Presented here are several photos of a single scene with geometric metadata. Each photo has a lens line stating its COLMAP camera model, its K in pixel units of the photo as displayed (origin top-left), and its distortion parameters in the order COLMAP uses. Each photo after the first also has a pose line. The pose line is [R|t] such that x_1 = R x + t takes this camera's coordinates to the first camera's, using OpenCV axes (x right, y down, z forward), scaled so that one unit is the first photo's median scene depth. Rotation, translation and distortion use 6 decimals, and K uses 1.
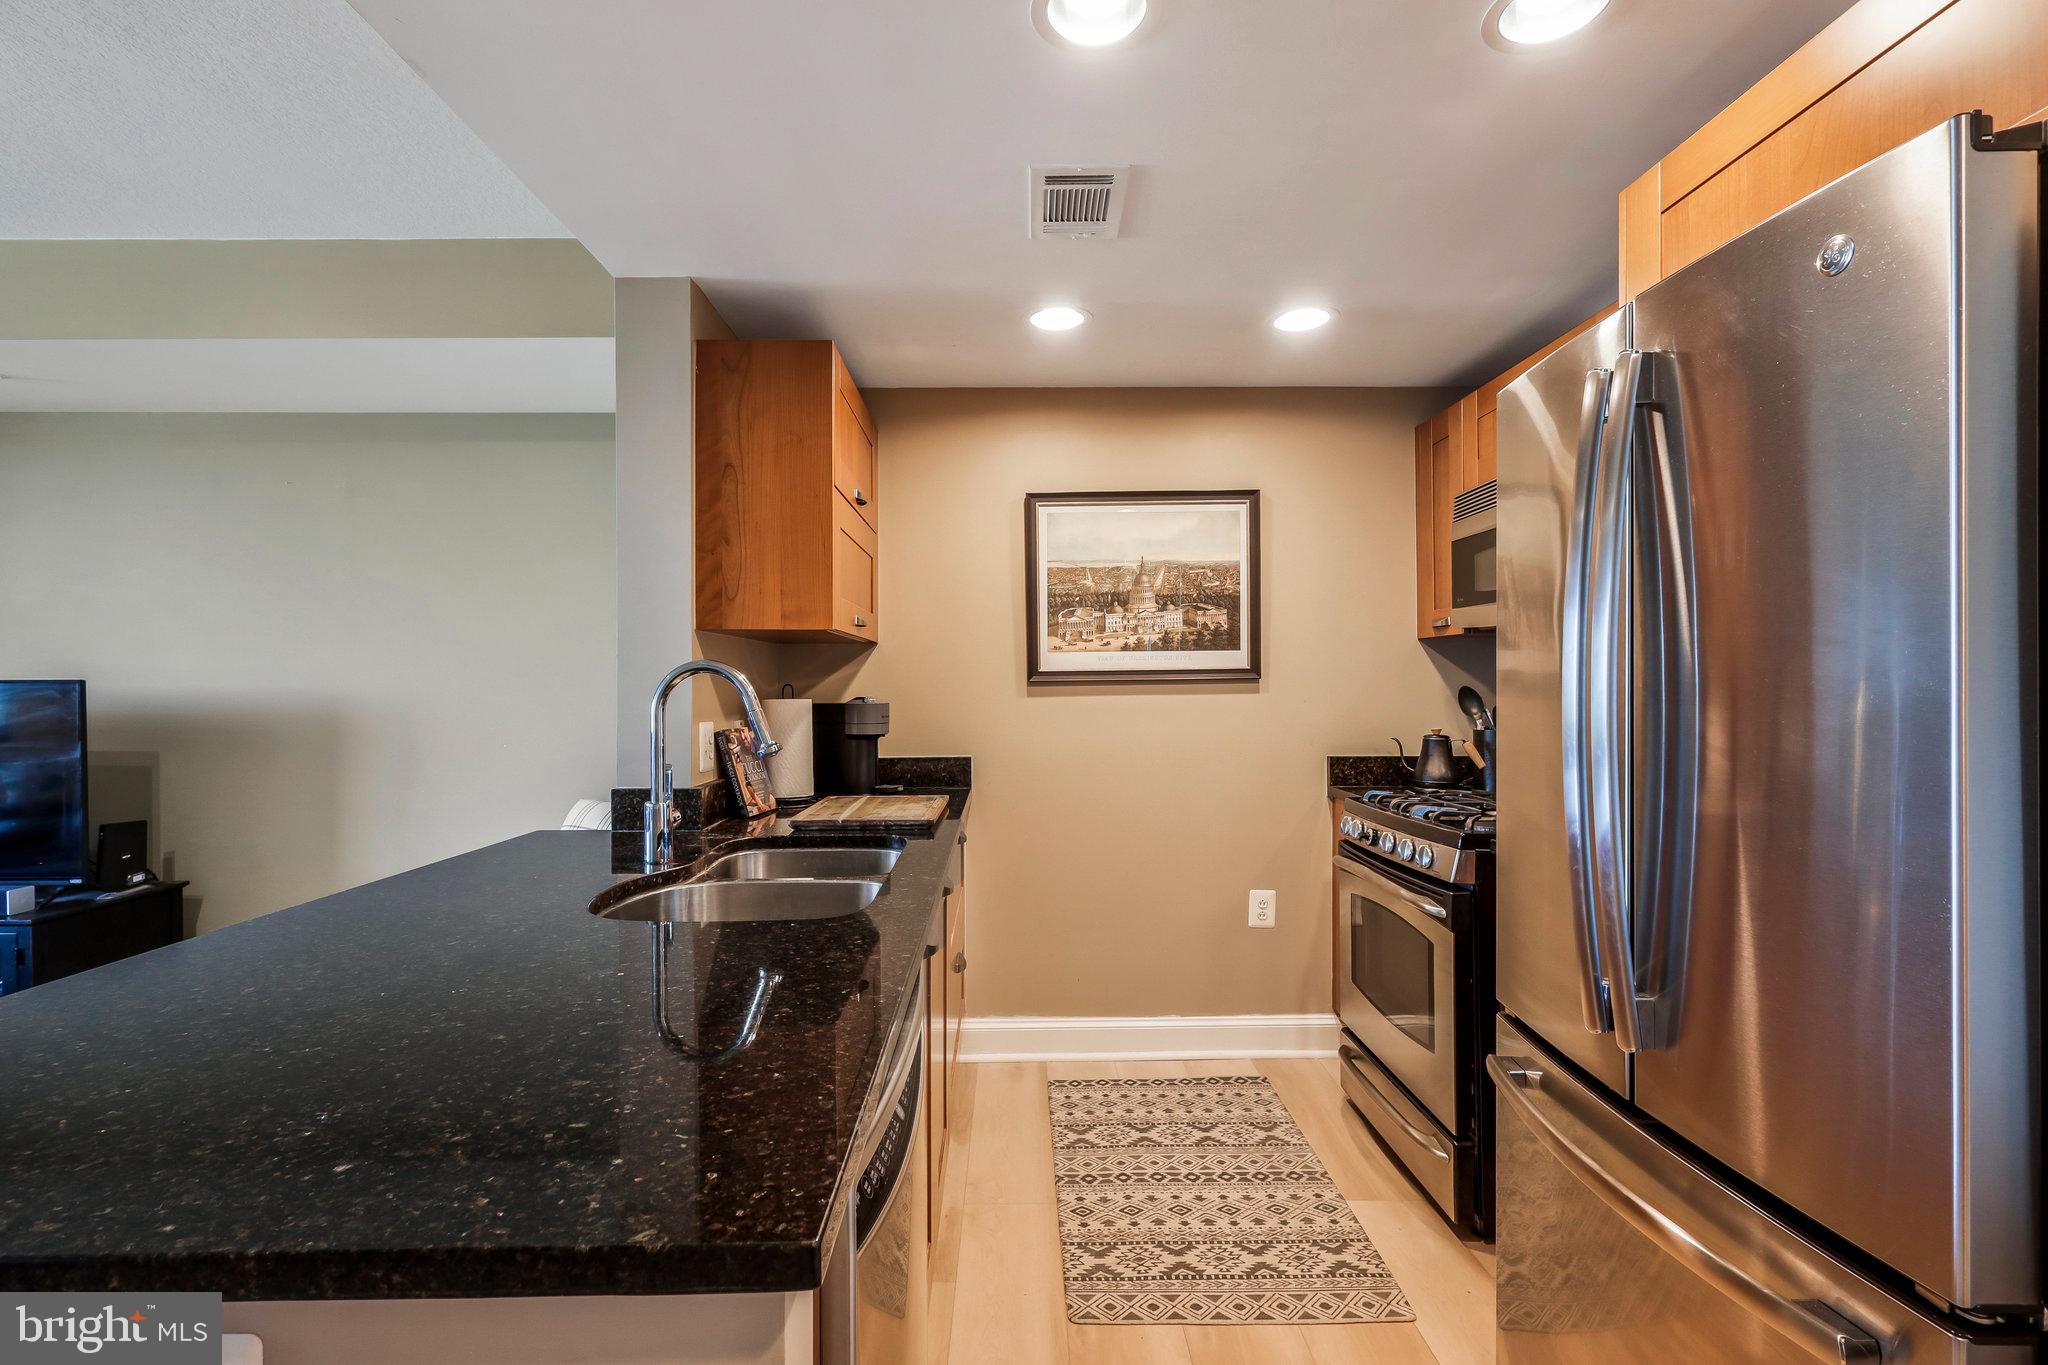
lens RADIAL K [[957.5, 0, 1029.4], [0, 957.5, 681.6], [0, 0, 1]] dist [-0.001184, 0.000261]
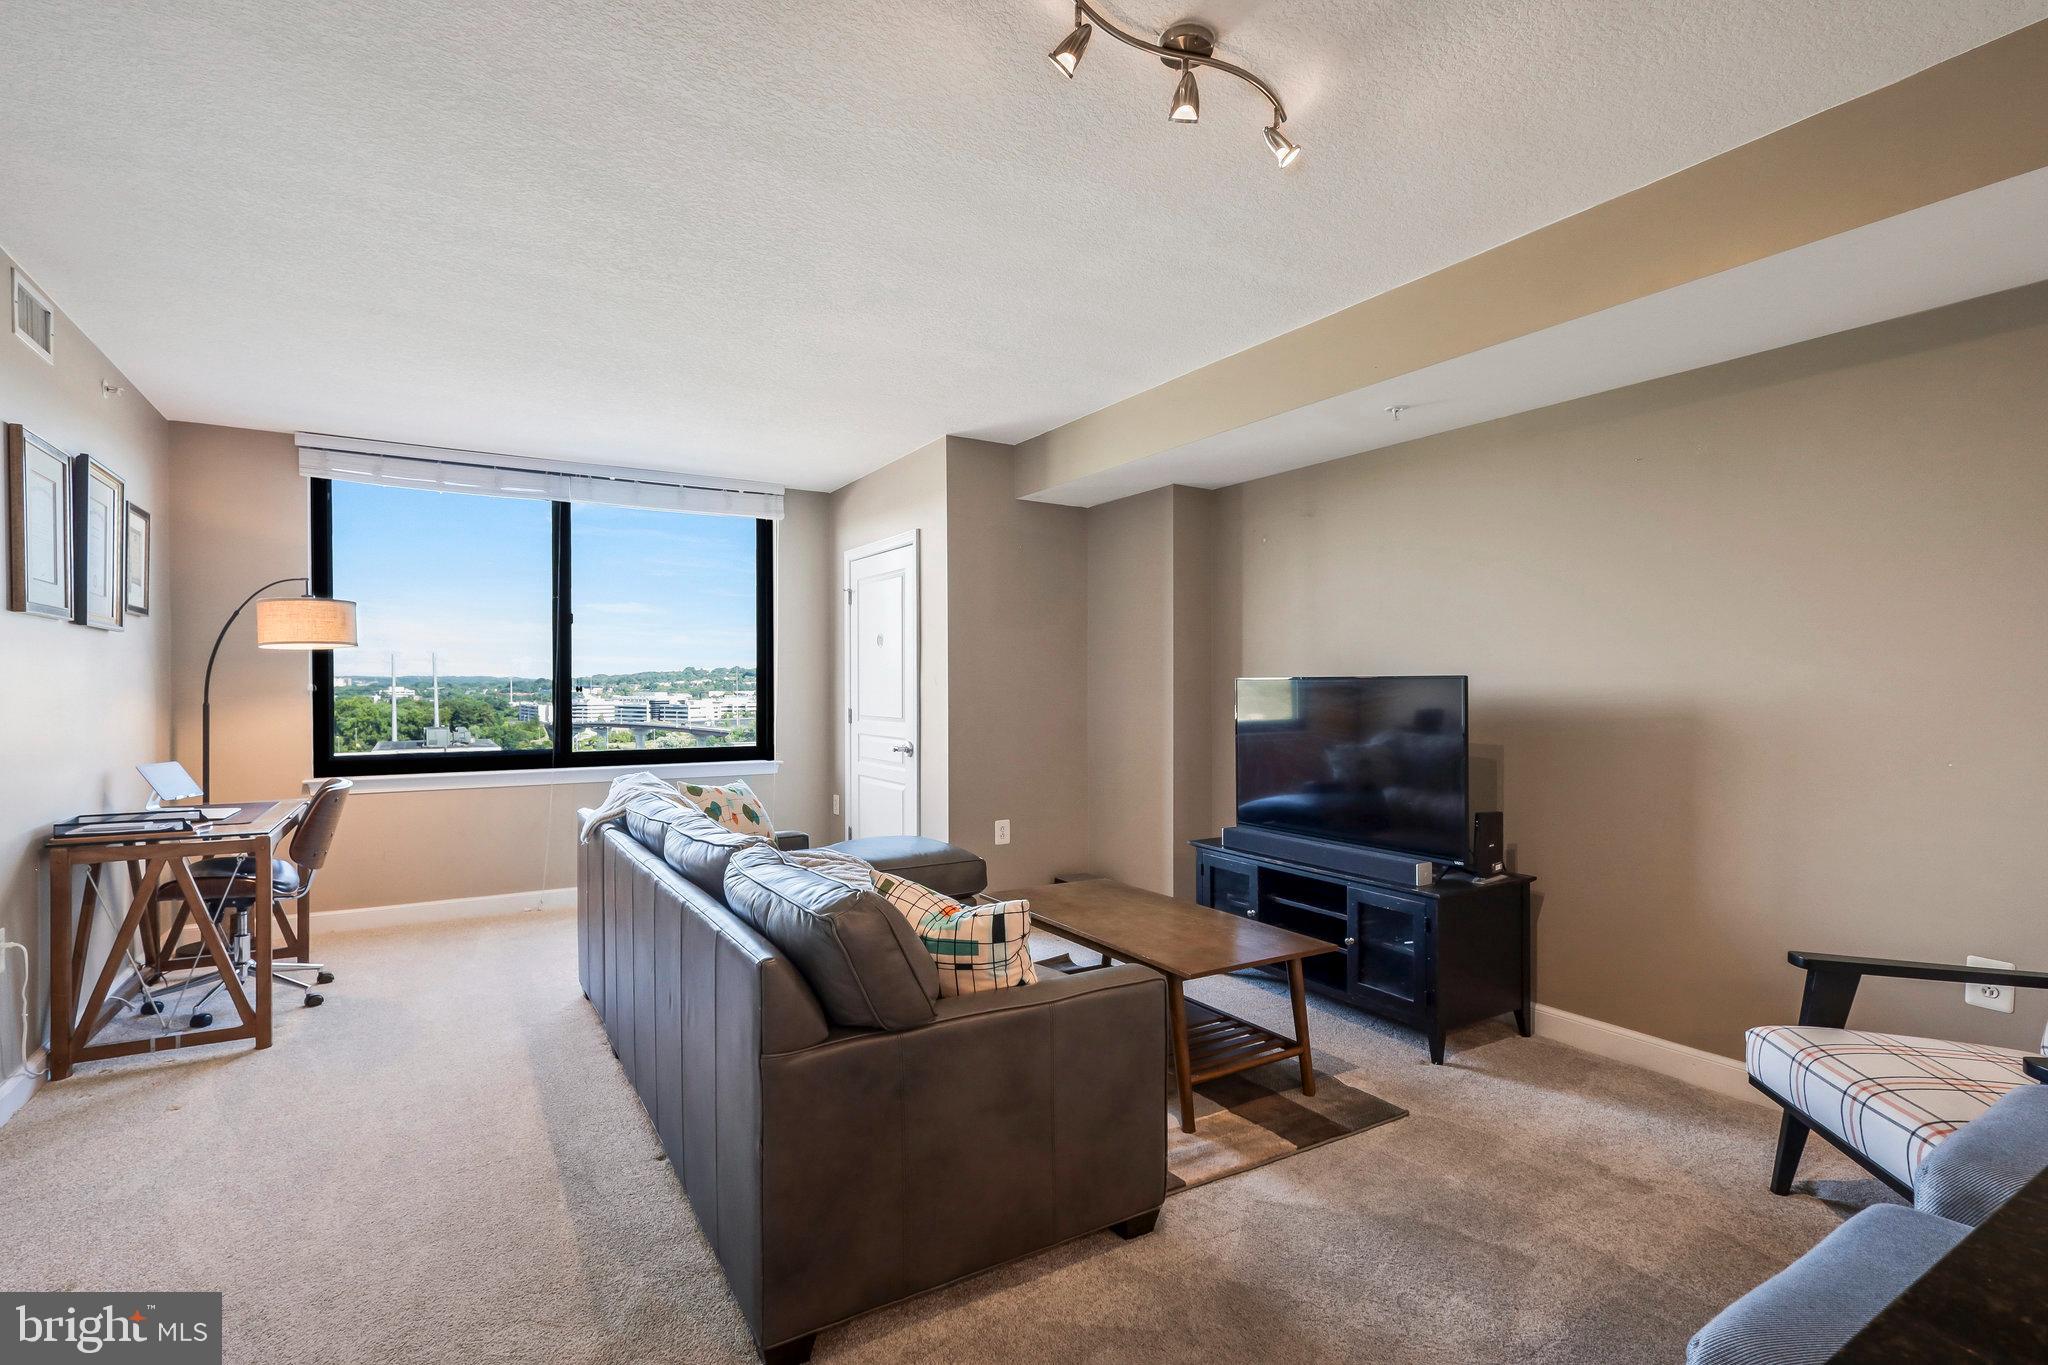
lens RADIAL K [[973.8, 0, 1021.3], [0, 973.8, 702.1], [0, 0, 1]] dist [0.000176, 0.000195]
pose [[0.512539, 0.018724, -0.858459, -0.314050], [-0.001026, 0.999775, 0.021193, 0.005602], [0.858663, -0.009981, 0.512443, 0.020361]]
